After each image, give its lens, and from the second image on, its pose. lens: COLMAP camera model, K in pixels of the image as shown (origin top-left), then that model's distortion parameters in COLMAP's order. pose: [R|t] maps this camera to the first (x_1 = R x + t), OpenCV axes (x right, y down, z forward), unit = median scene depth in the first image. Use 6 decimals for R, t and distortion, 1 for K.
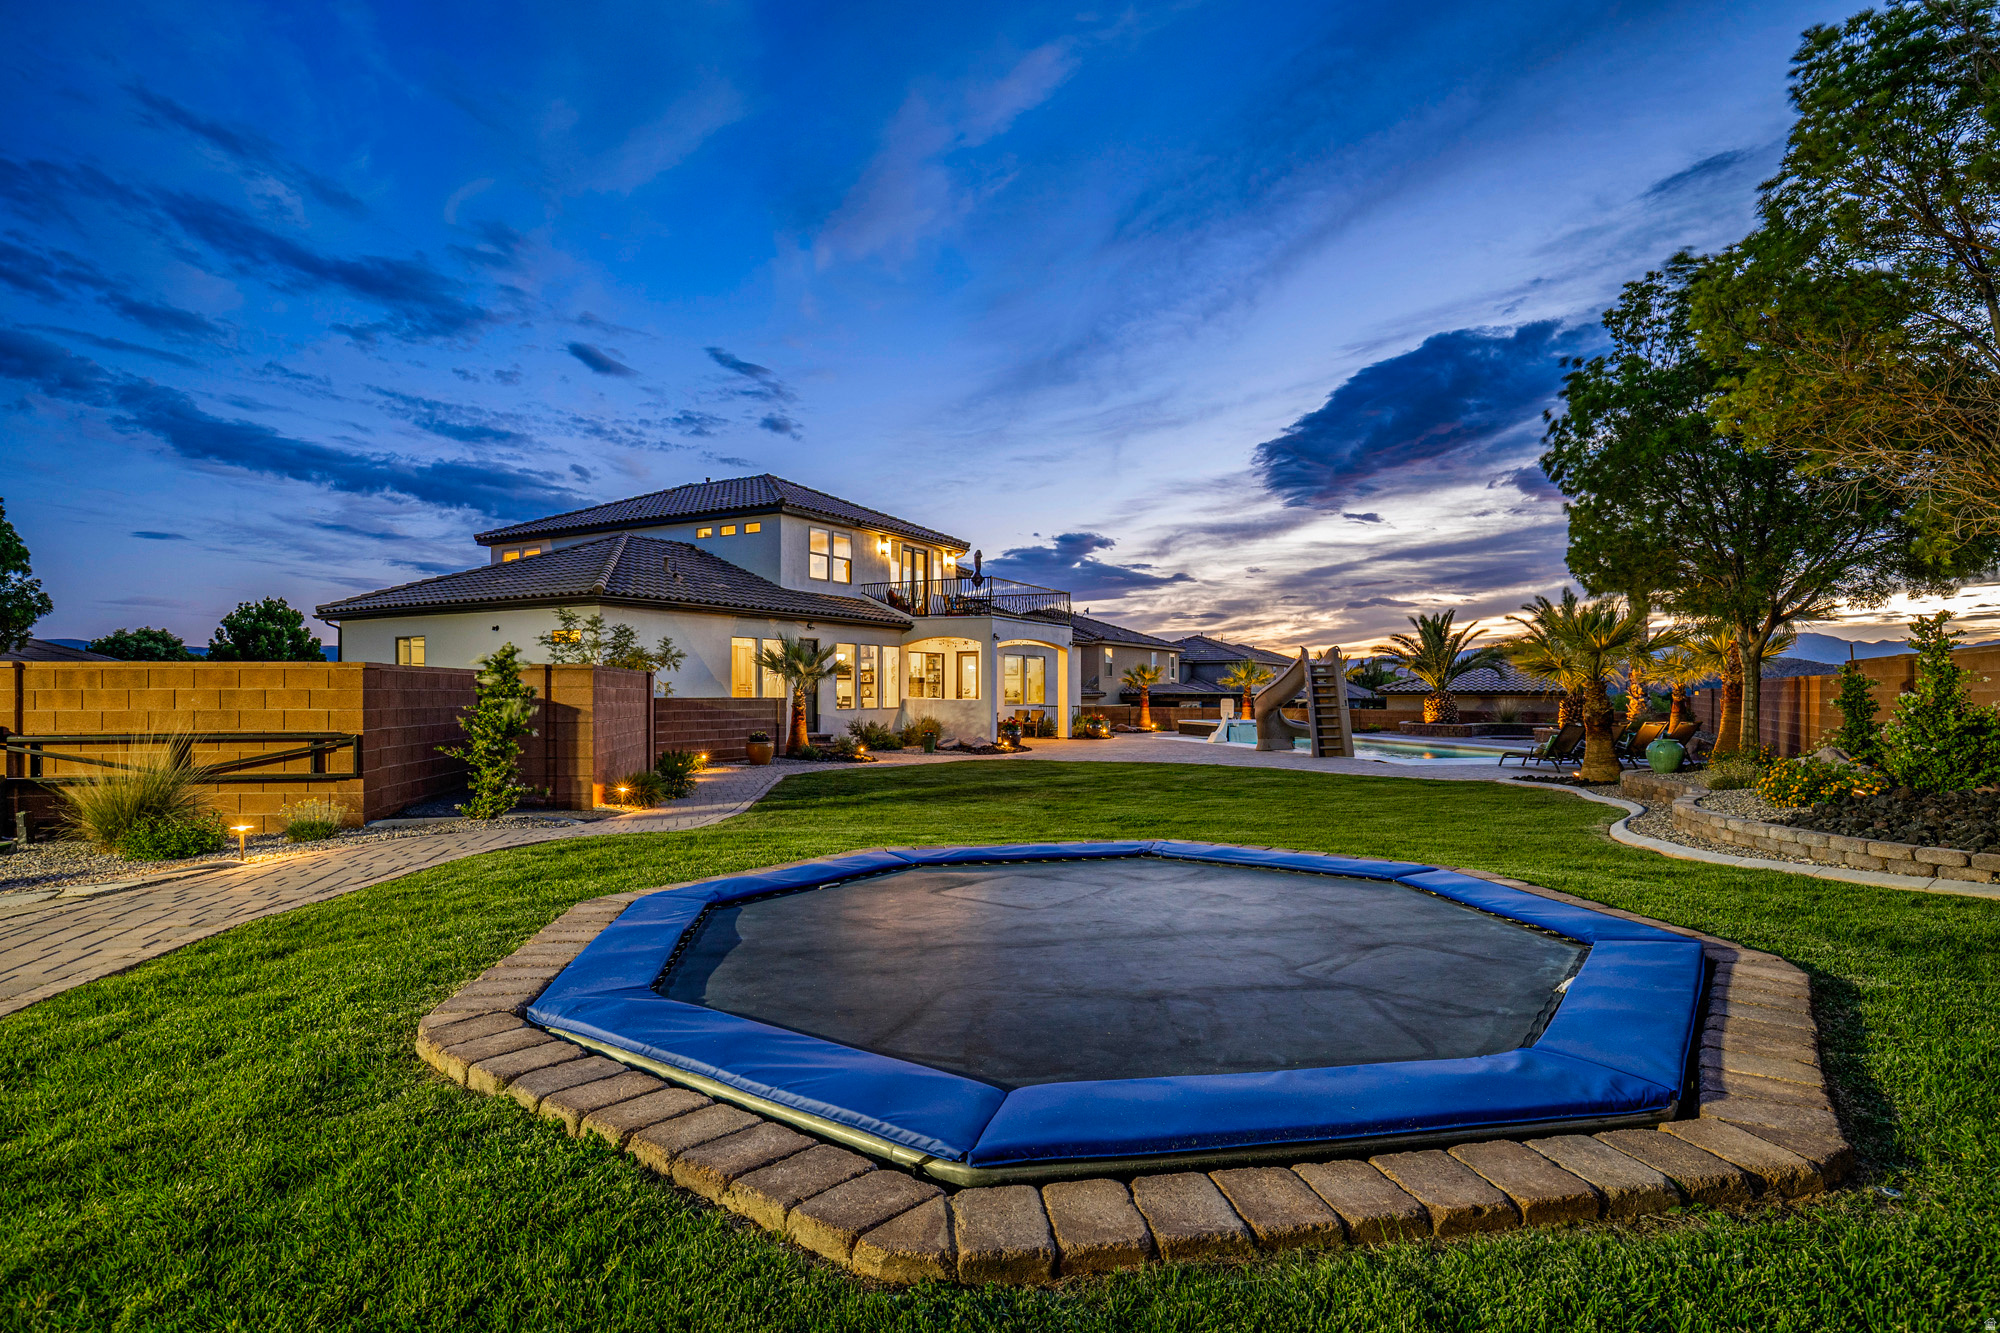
lens RADIAL K [[1063.9, 0, 1000.0], [0, 1063.9, 666.5], [0, 0, 1]] dist [0.001718, 0.000288]
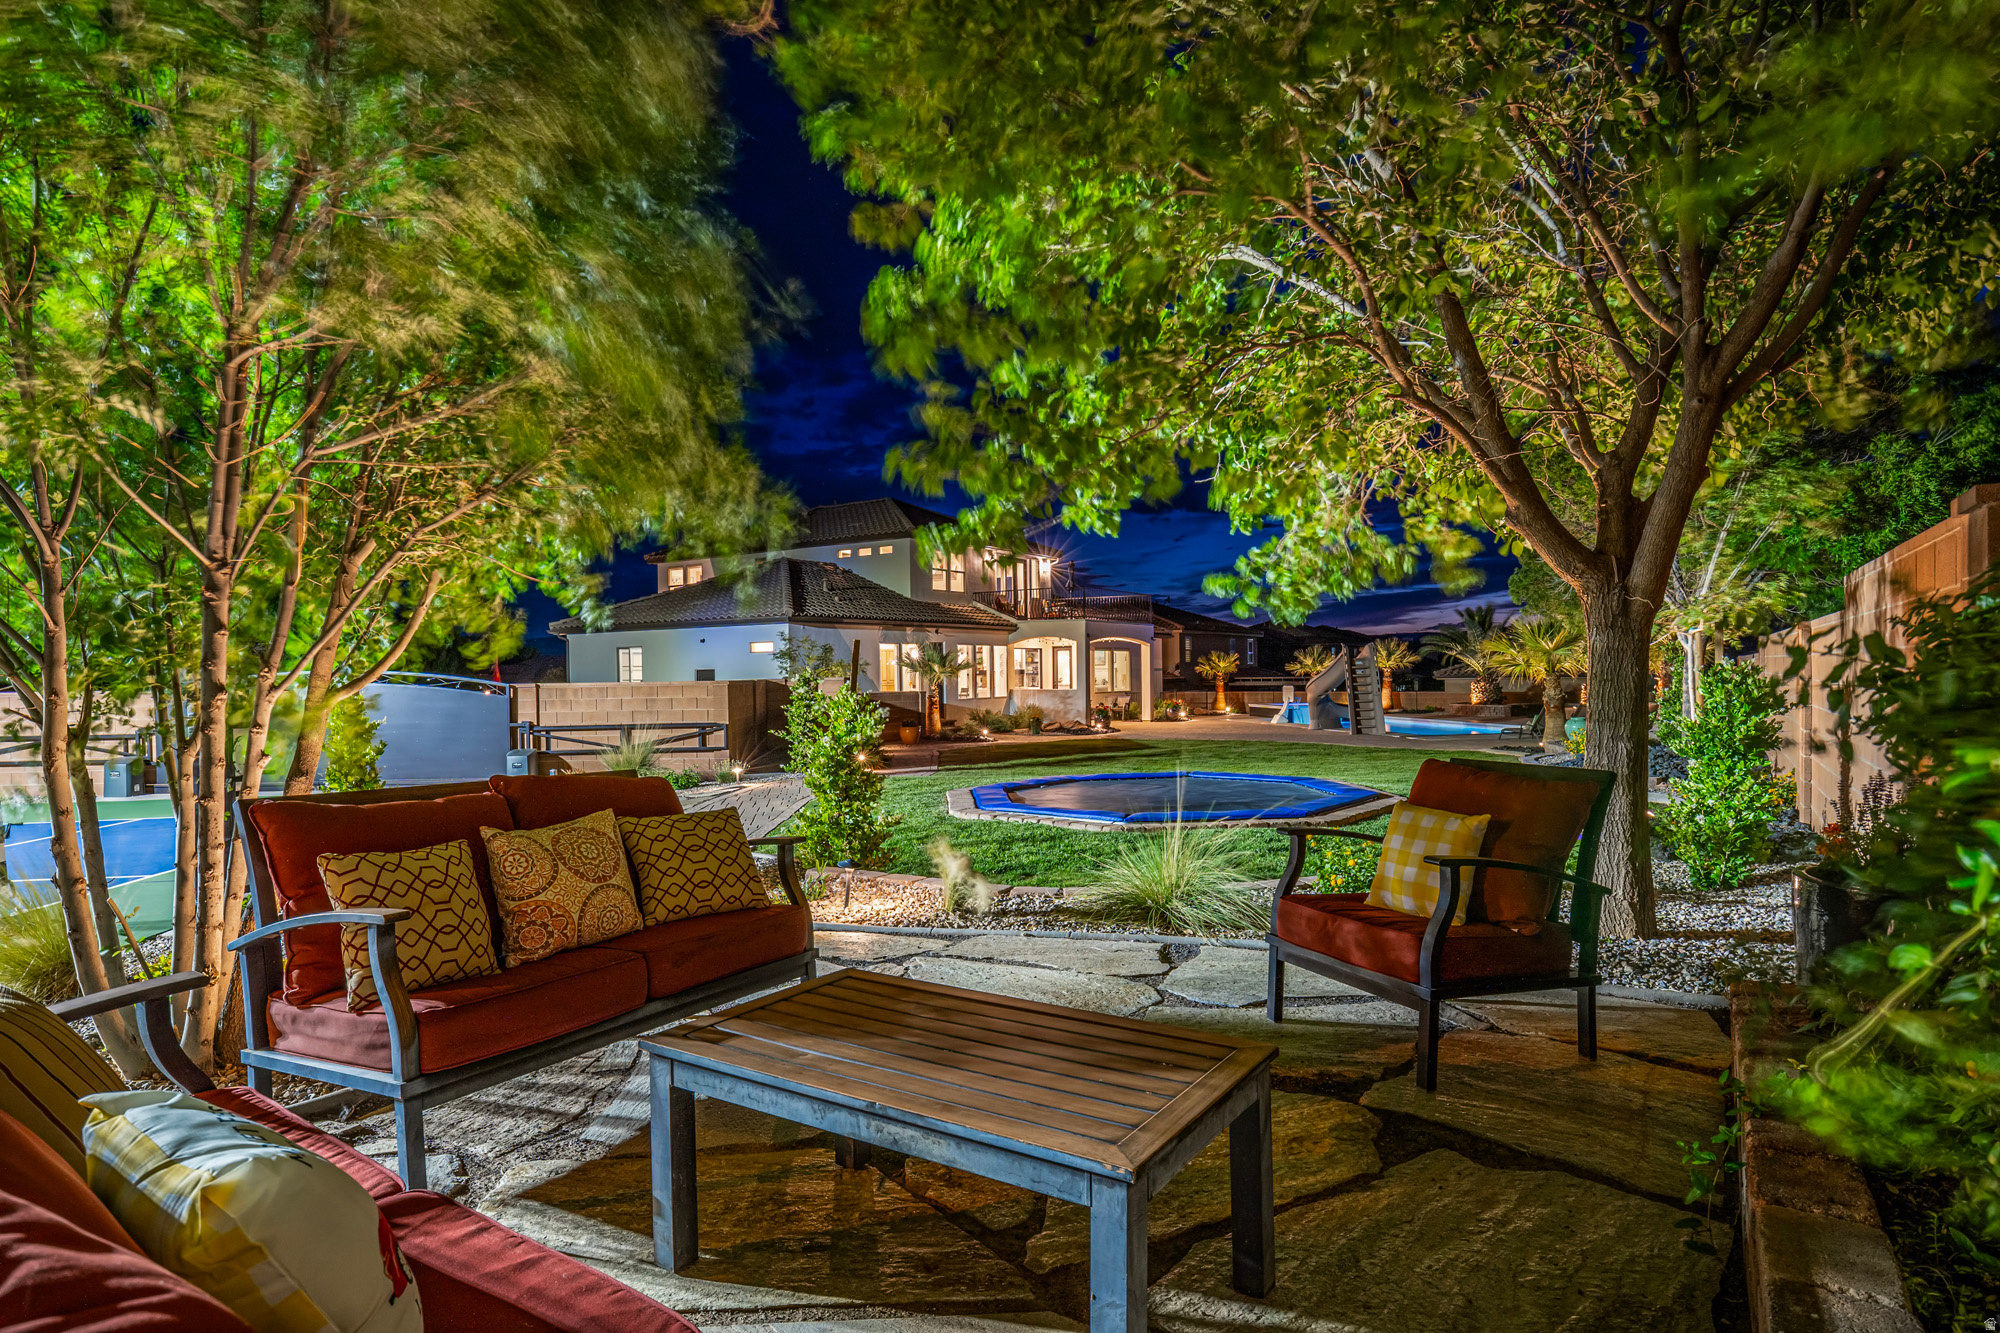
lens RADIAL K [[1131.8, 0, 1000.0], [0, 1131.8, 666.5], [0, 0, 1]] dist [-0.001209, -0.000074]
pose [[0.997514, -0.013532, -0.069158, -0.015586], [0.014814, 0.999727, 0.018048, -0.018638], [0.068895, -0.019028, 0.997442, -0.269686]]
